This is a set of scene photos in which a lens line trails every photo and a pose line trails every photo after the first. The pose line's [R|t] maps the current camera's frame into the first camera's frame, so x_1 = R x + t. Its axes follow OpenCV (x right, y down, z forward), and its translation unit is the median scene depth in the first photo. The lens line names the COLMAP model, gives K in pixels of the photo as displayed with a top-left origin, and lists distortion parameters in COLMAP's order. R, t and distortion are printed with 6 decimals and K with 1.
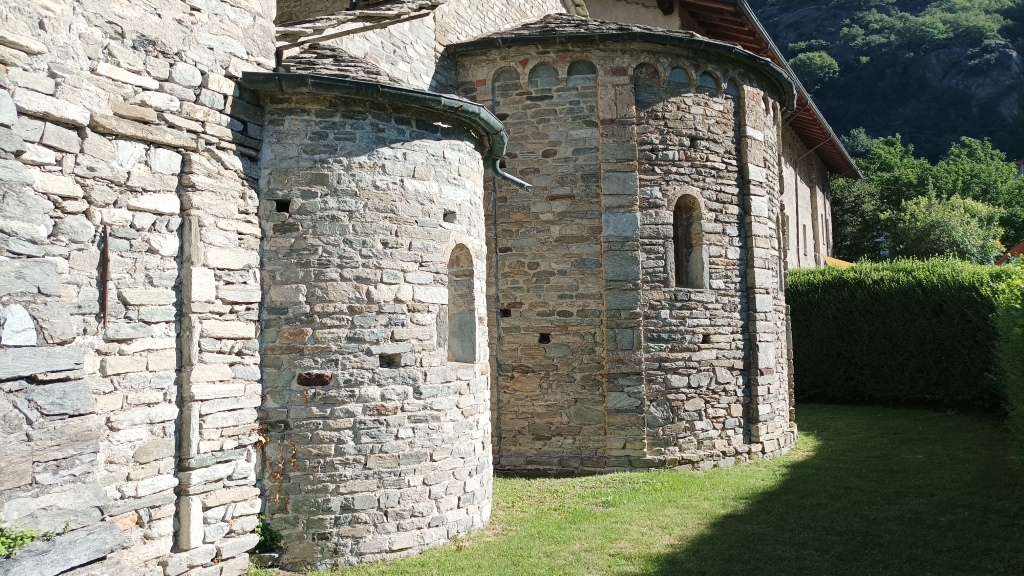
lens RADIAL K [[749.6, 0, 512.4], [0, 749.6, 285.1], [0, 0, 1]] dist [0.021483, -0.005828]
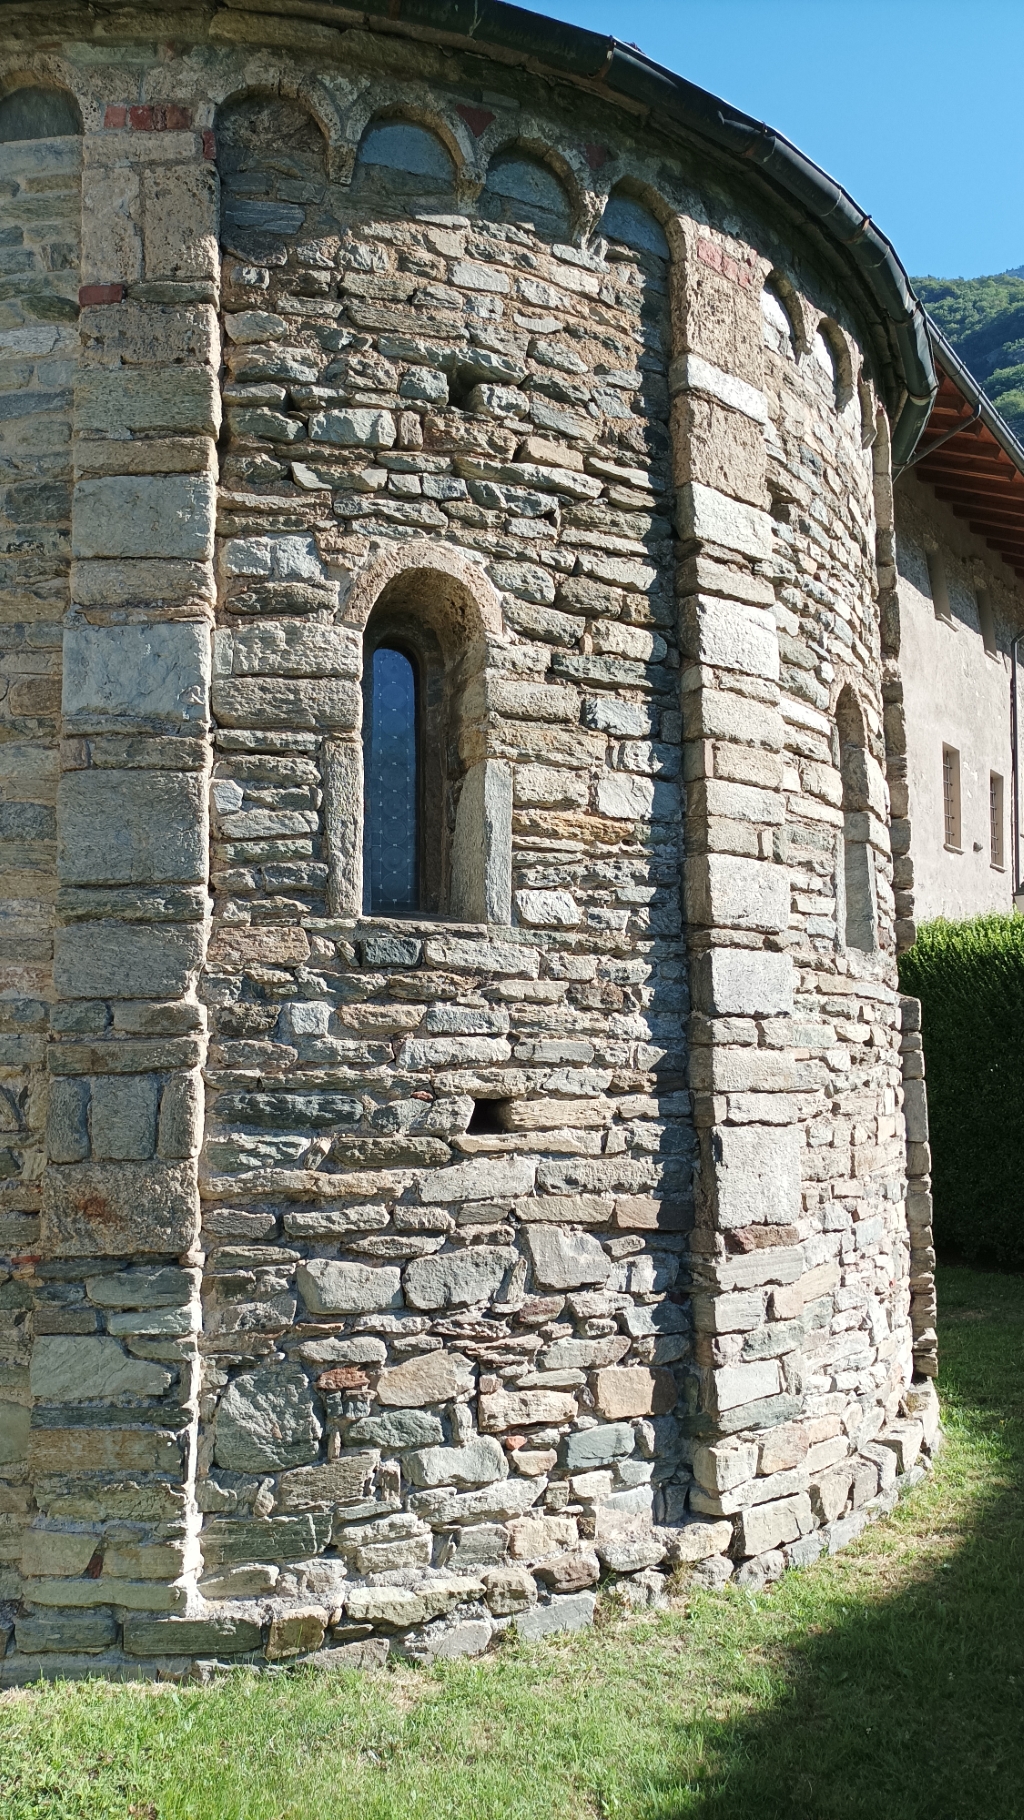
lens RADIAL K [[1332.2, 0, 514.7], [0, 1332.2, 916.2], [0, 0, 1]] dist [0.021483, -0.005828]
pose [[0.997625, -0.002850, -0.068814, 0.304863], [-0.000789, 0.998605, -0.052803, 0.027924], [0.068869, 0.052732, 0.996231, 0.550982]]
